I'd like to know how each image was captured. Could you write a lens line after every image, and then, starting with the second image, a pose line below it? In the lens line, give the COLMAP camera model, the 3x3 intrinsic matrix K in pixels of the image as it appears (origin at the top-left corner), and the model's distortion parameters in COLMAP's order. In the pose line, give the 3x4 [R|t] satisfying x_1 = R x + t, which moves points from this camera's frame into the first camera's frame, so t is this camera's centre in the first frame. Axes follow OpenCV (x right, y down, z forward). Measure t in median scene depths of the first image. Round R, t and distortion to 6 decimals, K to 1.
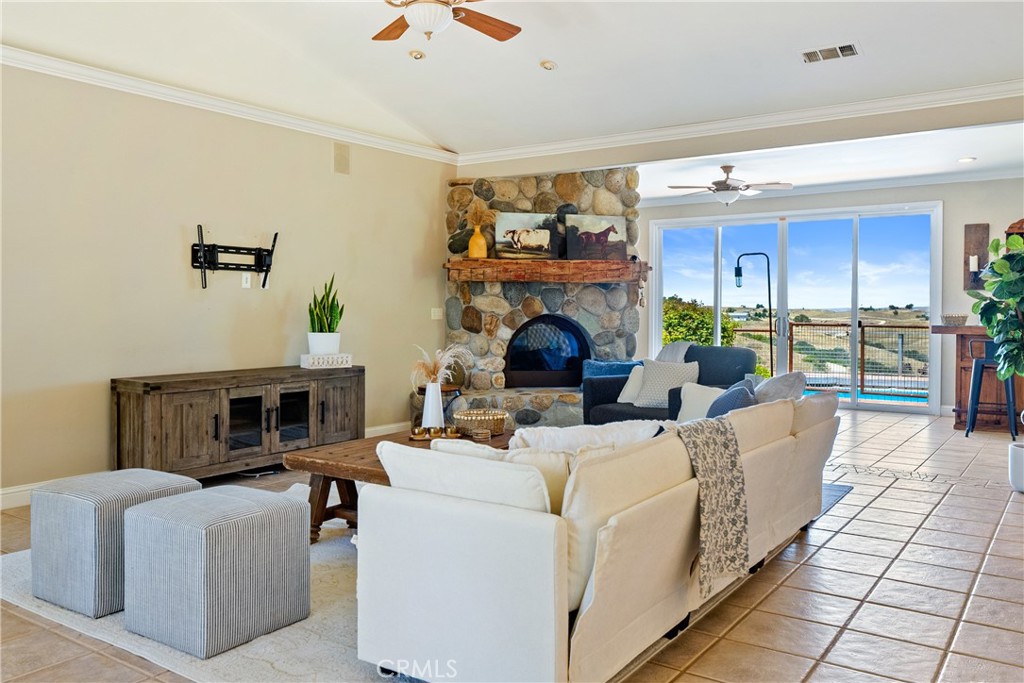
lens RADIAL K [[815.4, 0, 510.3], [0, 815.4, 331.9], [0, 0, 1]] dist [0.002061, 0.002596]
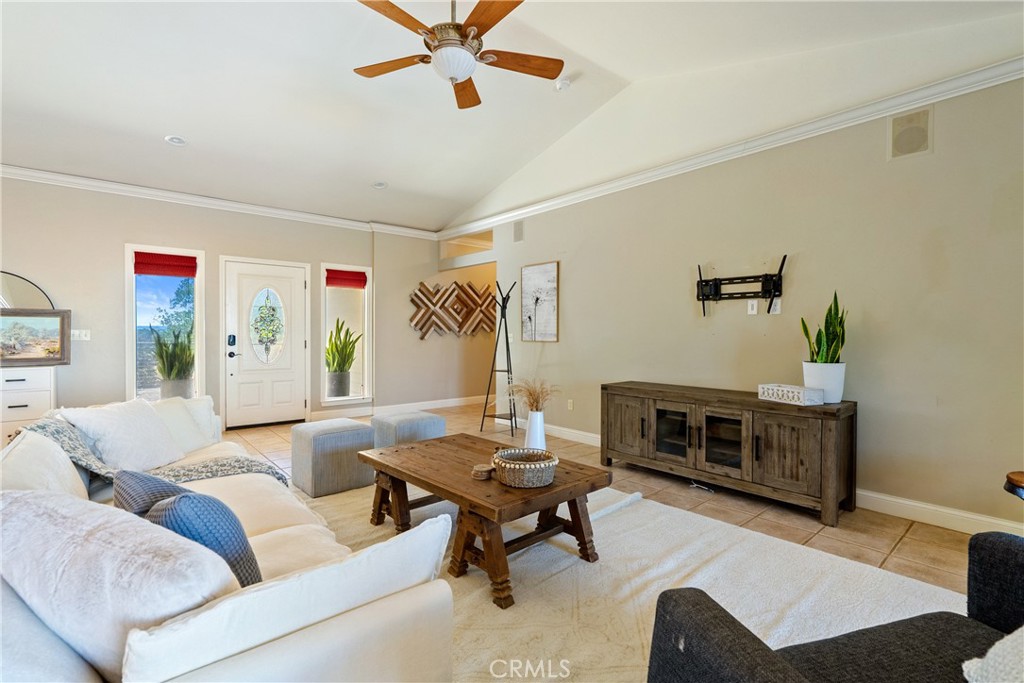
lens RADIAL K [[466.3, 0, 510.2], [0, 466.3, 341.7], [0, 0, 1]] dist [0.001673, 0.000054]
pose [[-0.241726, 0.016575, -0.970203, 0.346096], [-0.029546, 0.999265, 0.024432, -0.025004], [0.969895, 0.034572, -0.241059, 0.870213]]
